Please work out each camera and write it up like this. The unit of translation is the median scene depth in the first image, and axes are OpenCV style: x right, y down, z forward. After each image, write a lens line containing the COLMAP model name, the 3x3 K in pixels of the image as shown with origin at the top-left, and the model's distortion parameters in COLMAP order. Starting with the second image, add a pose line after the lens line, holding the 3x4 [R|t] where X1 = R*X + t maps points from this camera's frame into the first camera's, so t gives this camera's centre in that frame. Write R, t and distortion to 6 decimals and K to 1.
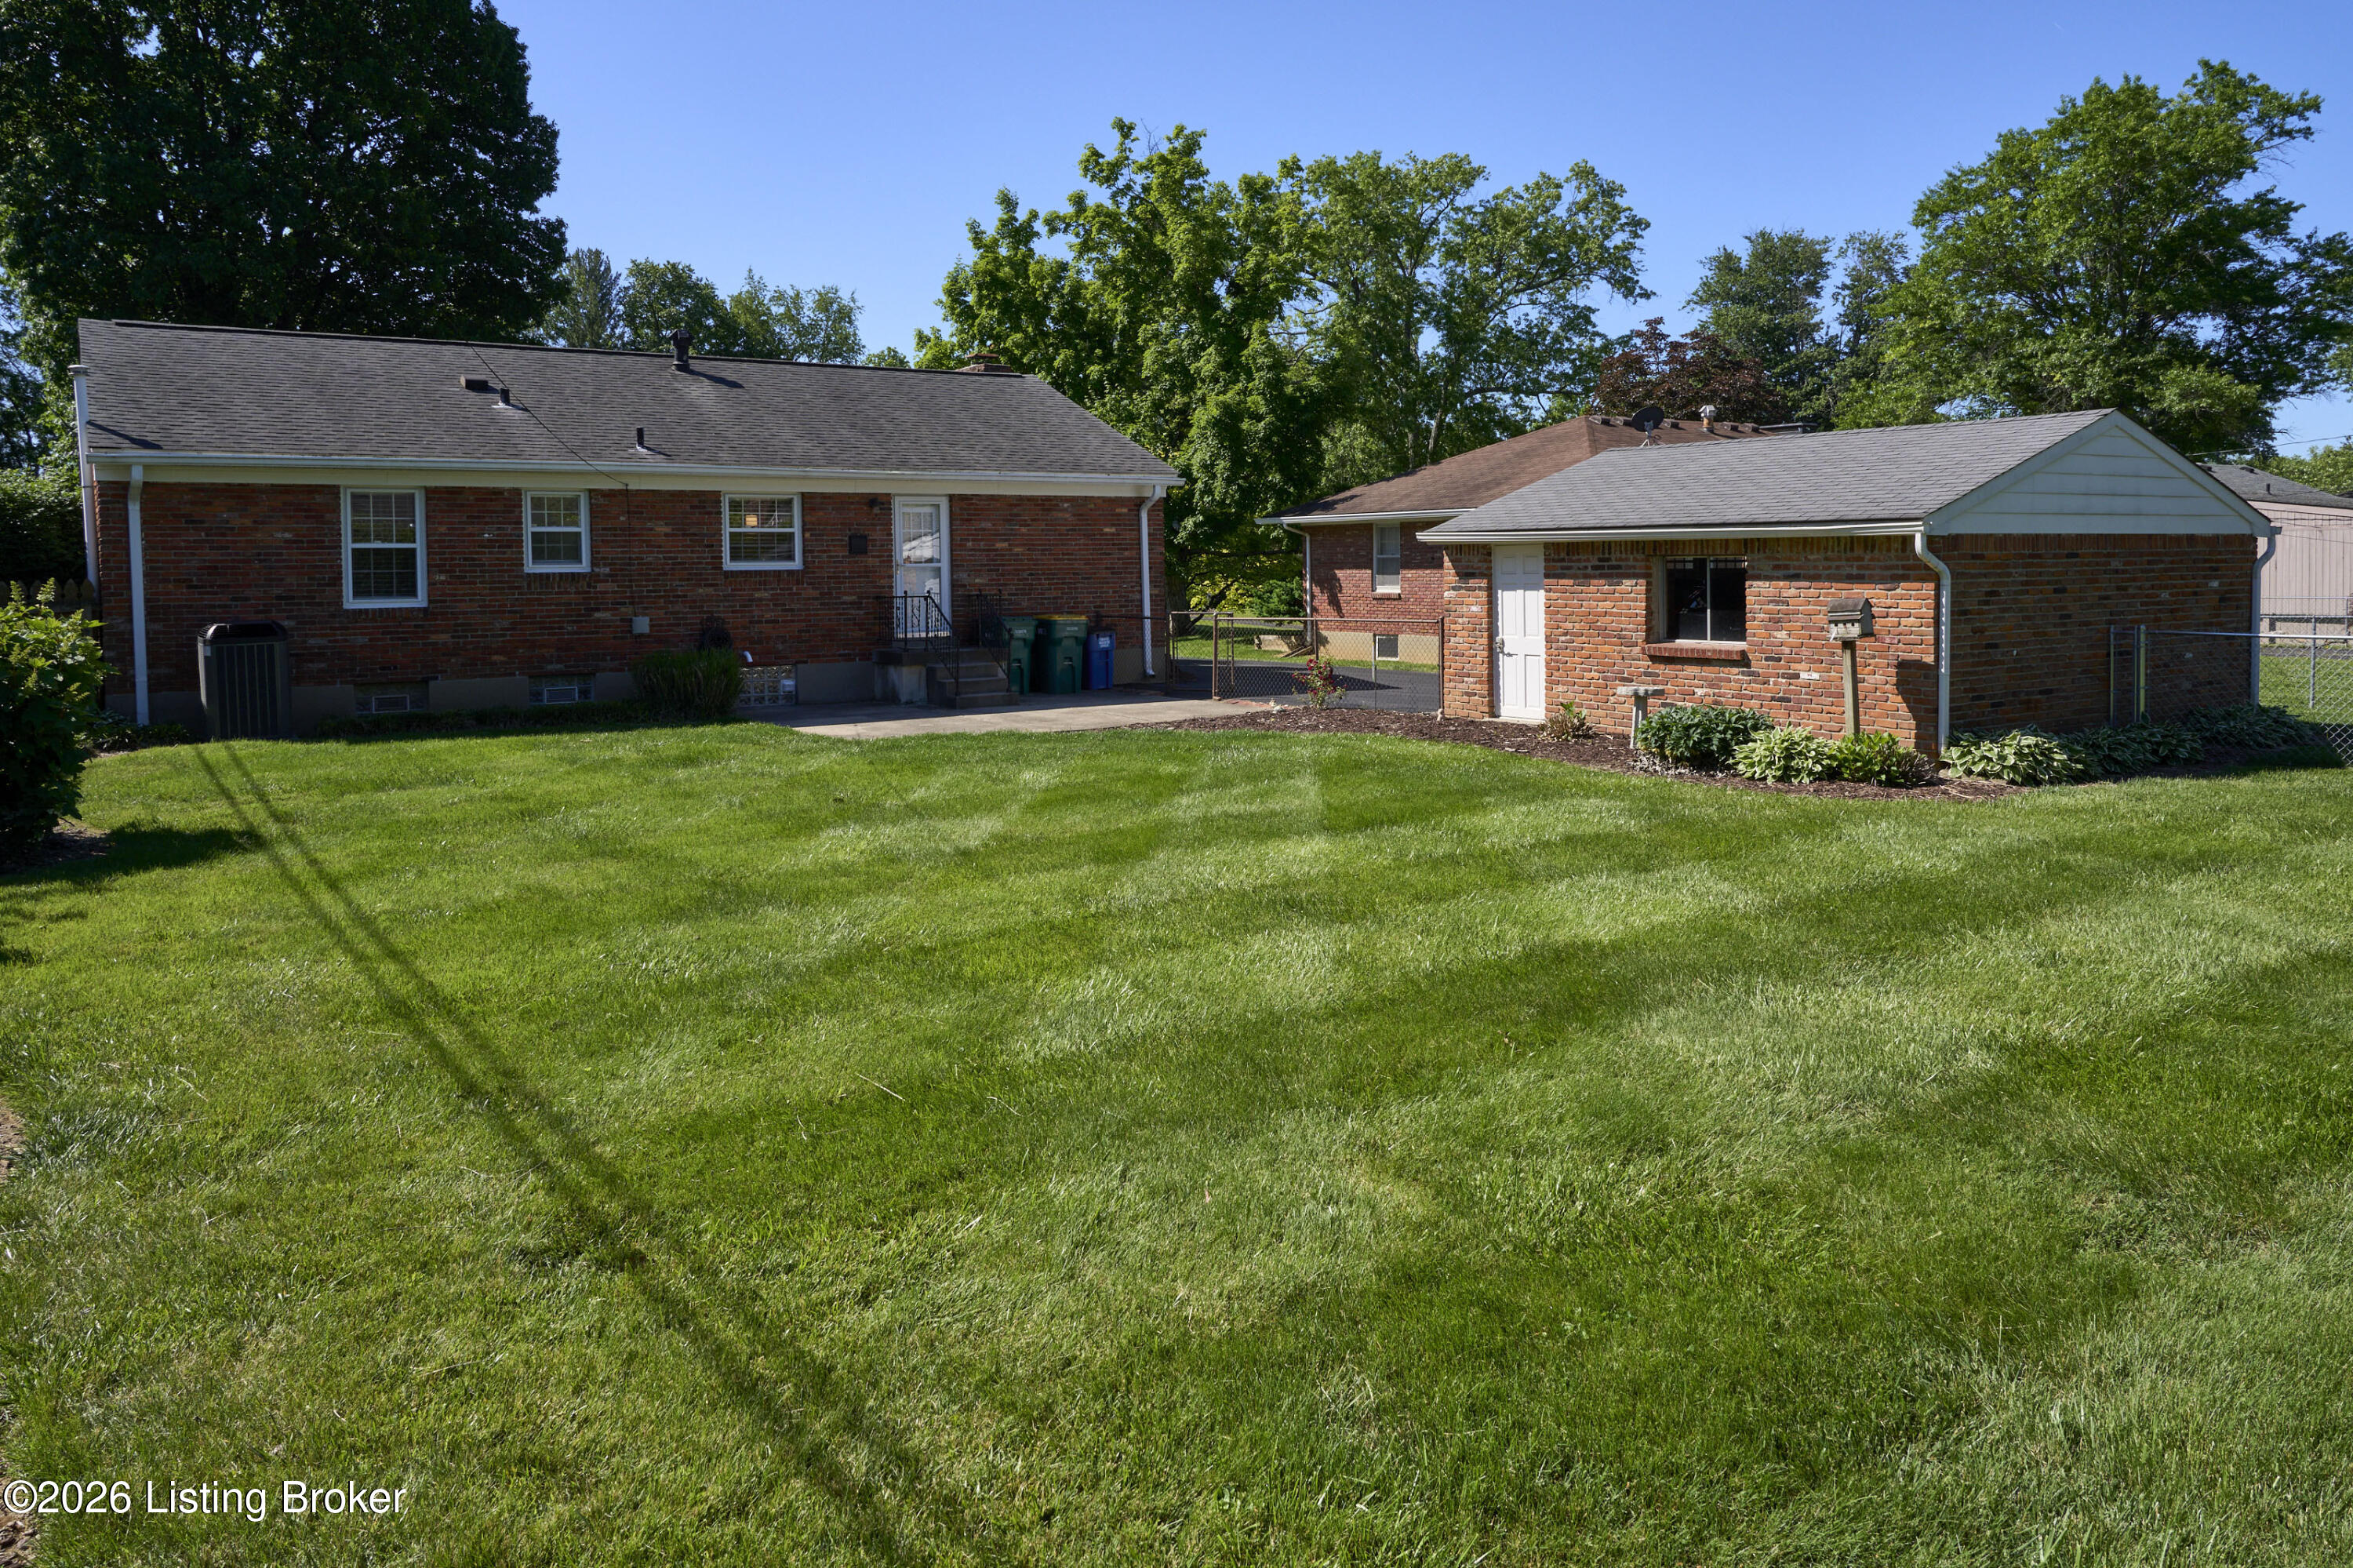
lens RADIAL K [[1638.3, 0, 1175.4], [0, 1638.3, 779.4], [0, 0, 1]] dist [-0.000380, -0.003022]
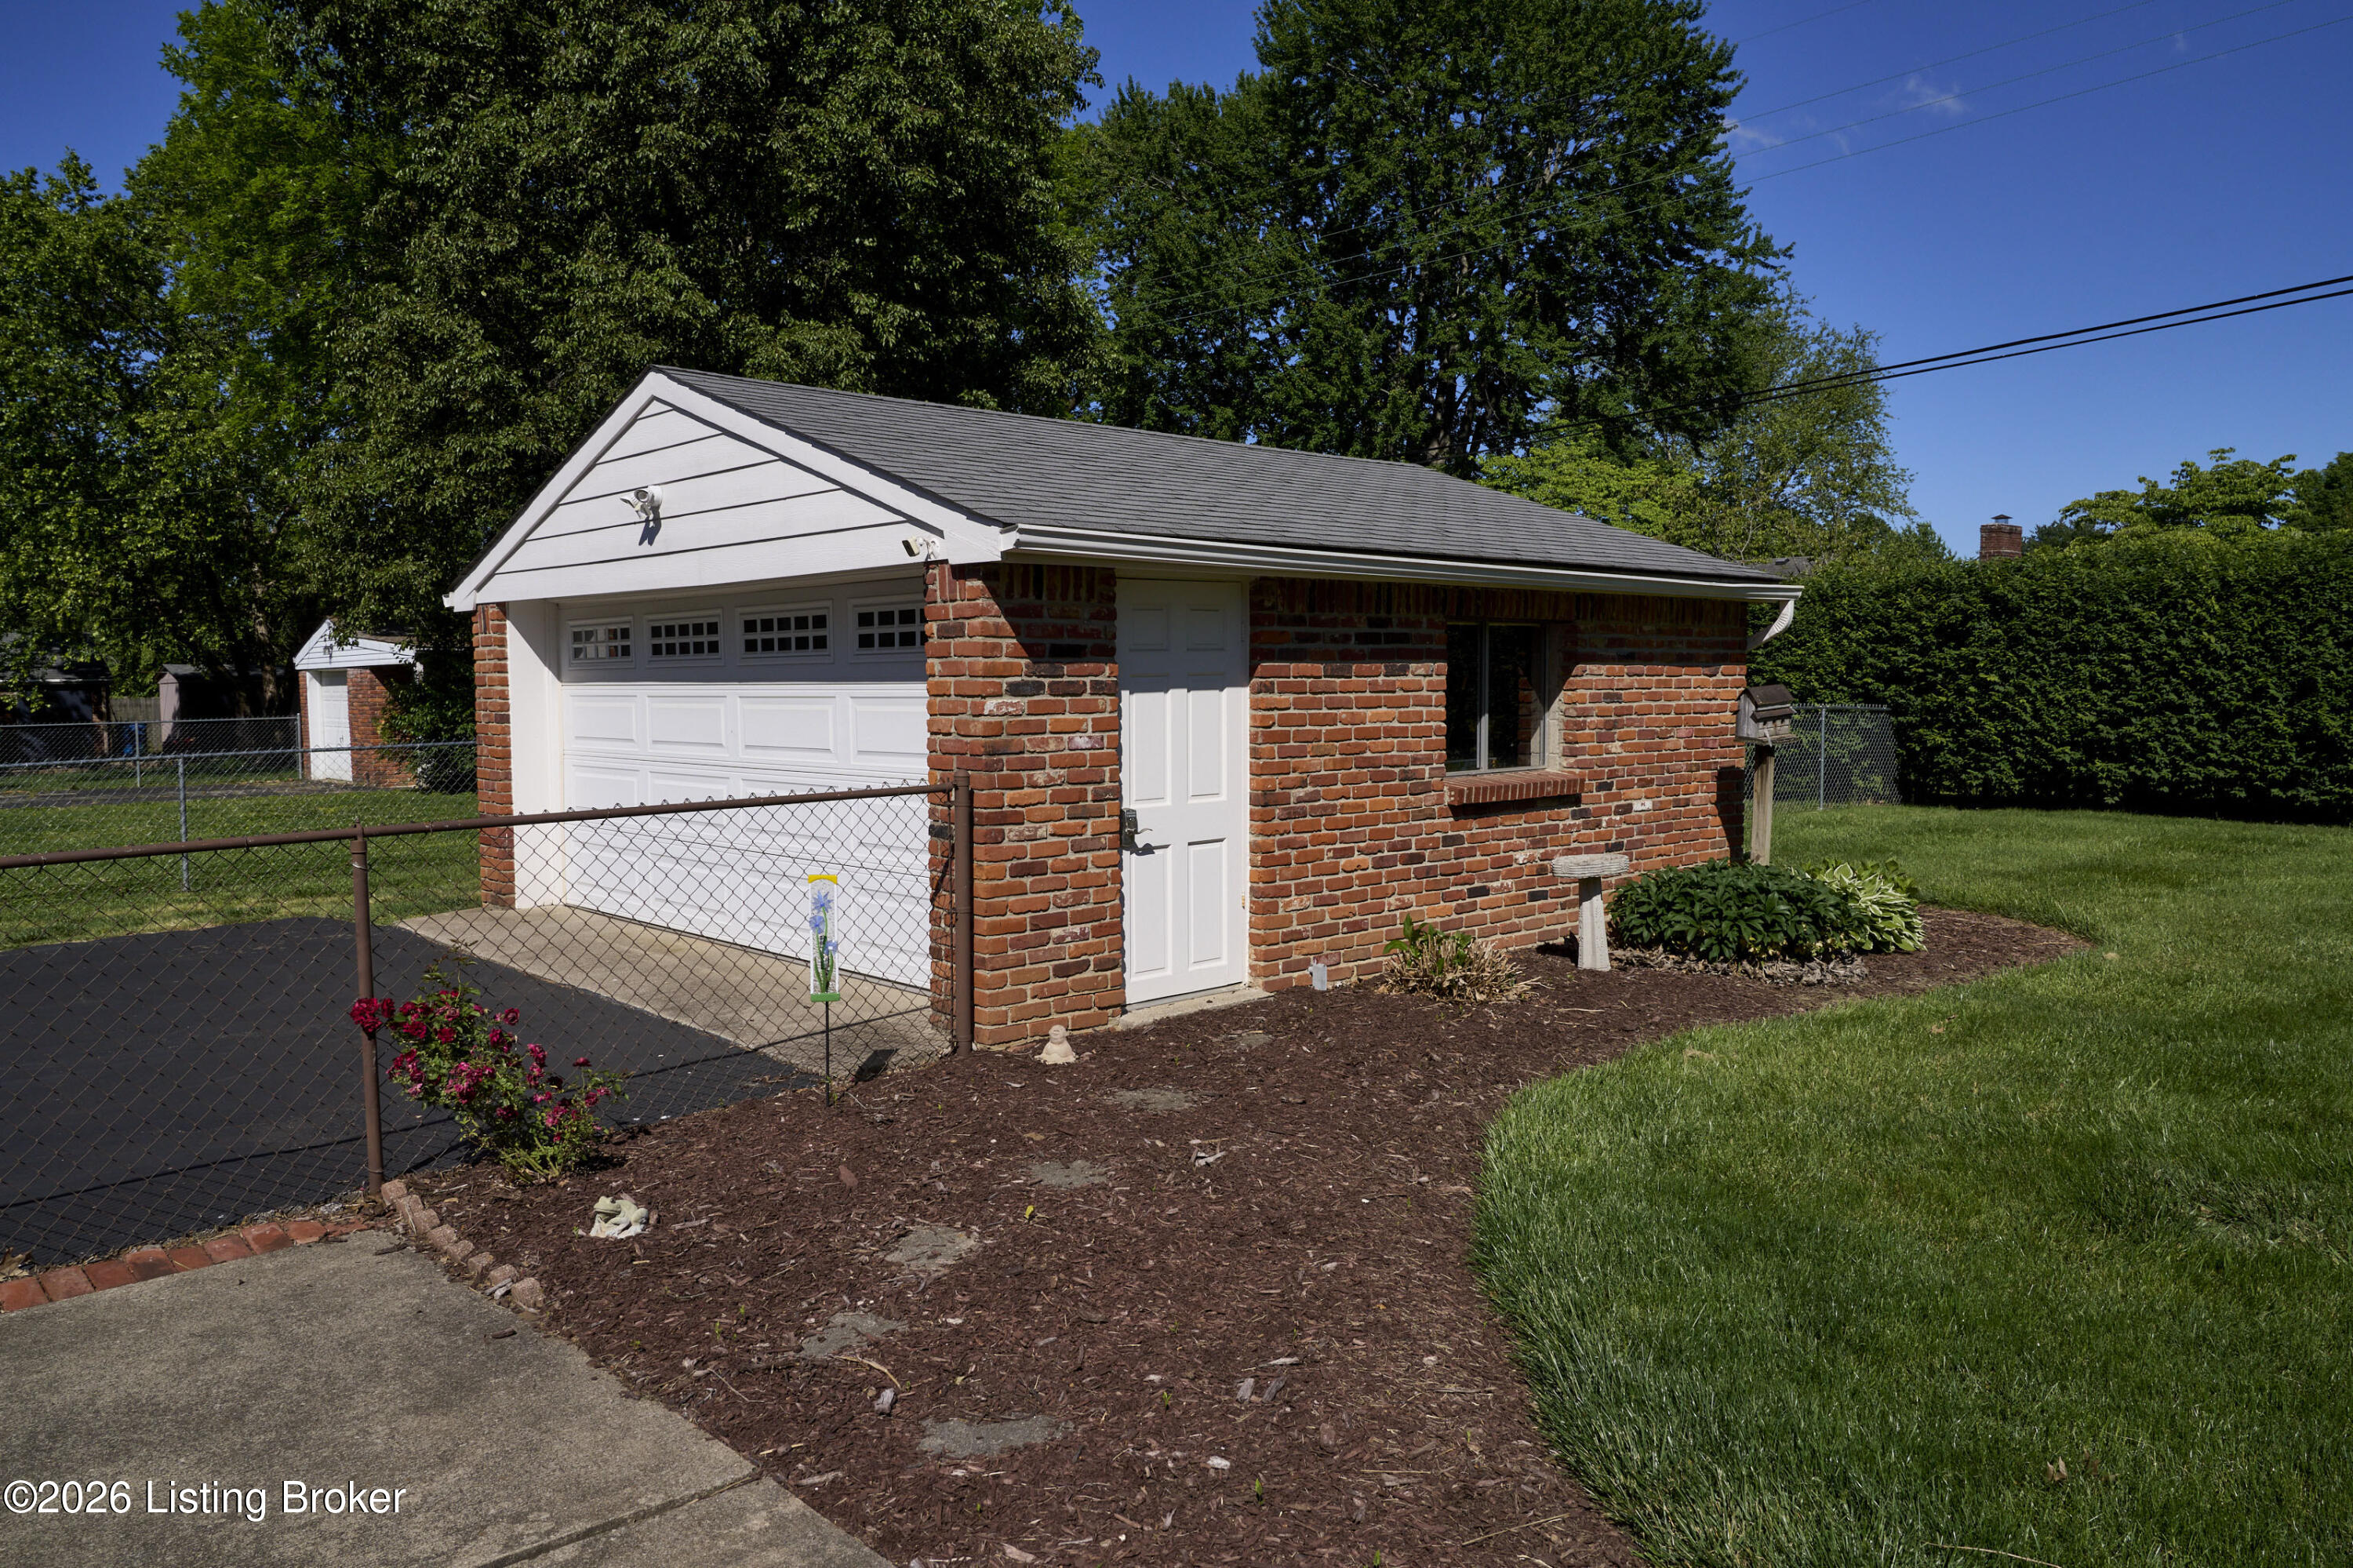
lens RADIAL K [[1638.3, 0, 1169.6], [0, 1638.3, 770.4], [0, 0, 1]] dist [-0.000380, -0.003022]
pose [[-0.164202, -0.047829, 0.985267, -0.210169], [0.135560, 0.988253, 0.070566, -0.132836], [-0.977068, 0.145150, -0.155789, 1.138278]]
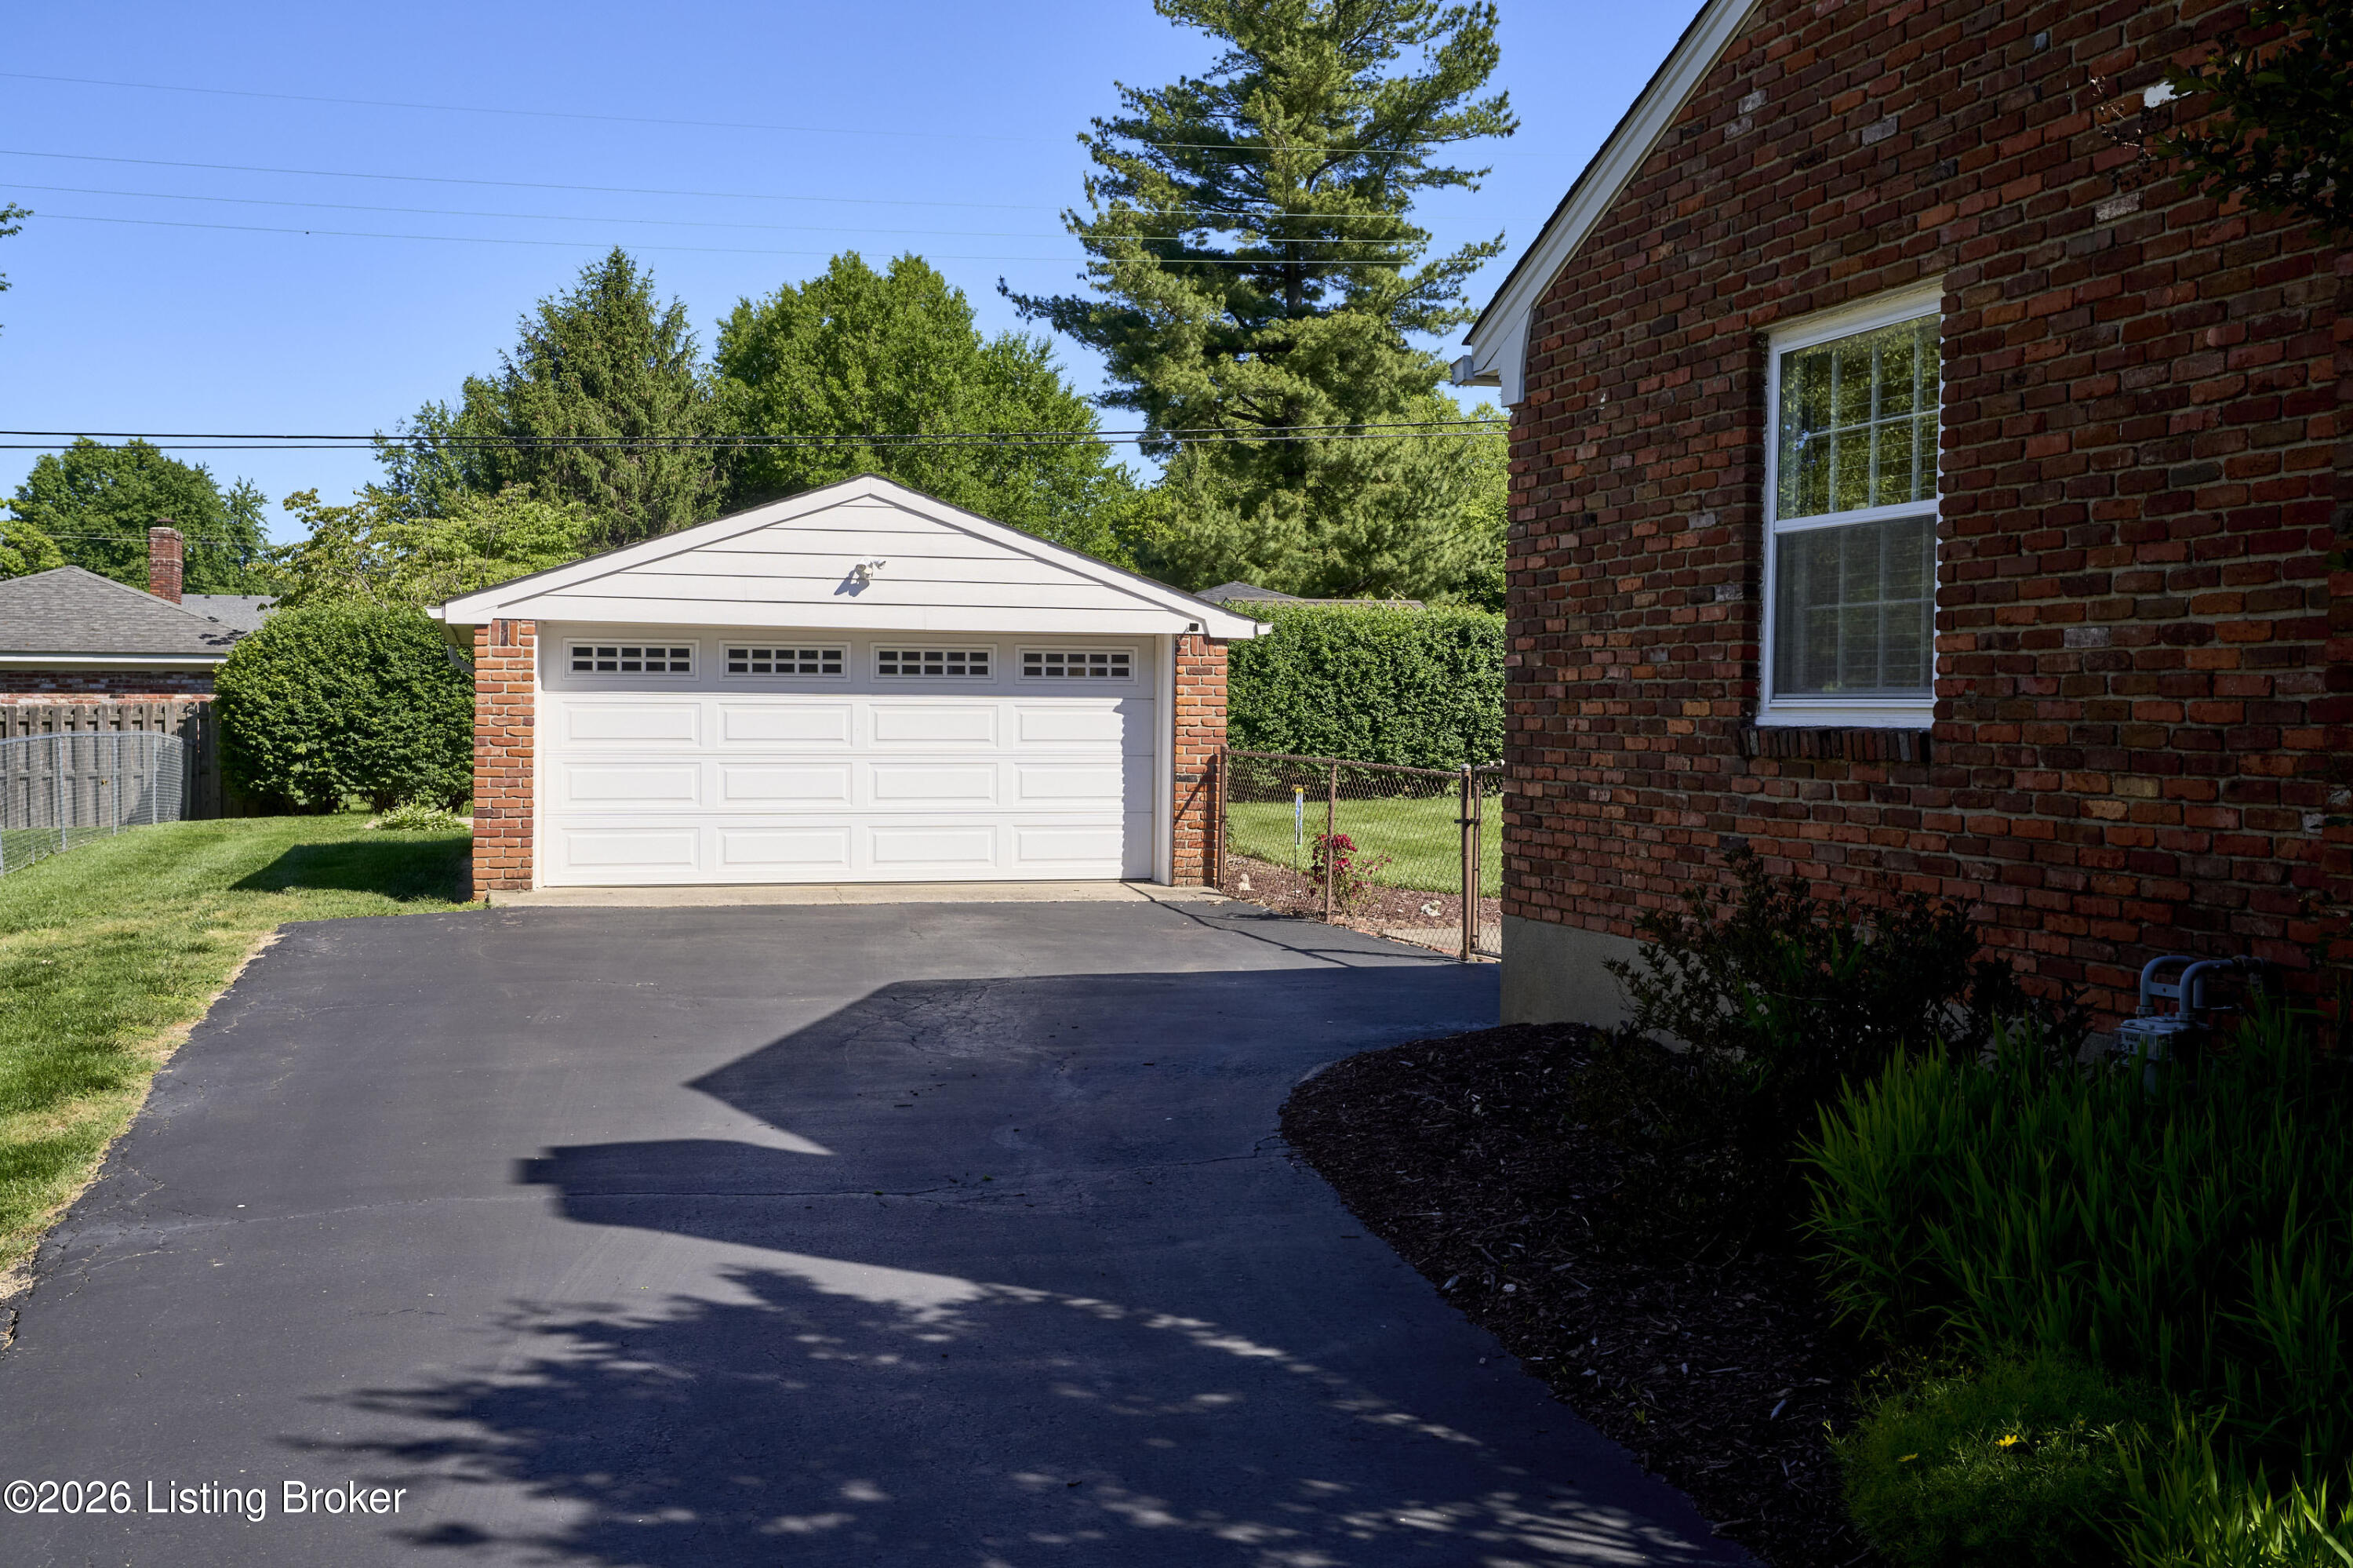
lens RADIAL K [[2345.6, 0, 1179.4], [0, 2345.6, 779.8], [0, 0, 1]] dist [-0.013592, 0.000000]
pose [[-0.955278, -0.009153, 0.295568, -0.114572], [0.036962, 0.987986, 0.150056, -0.259460], [-0.293390, 0.154270, -0.943463, 2.160978]]
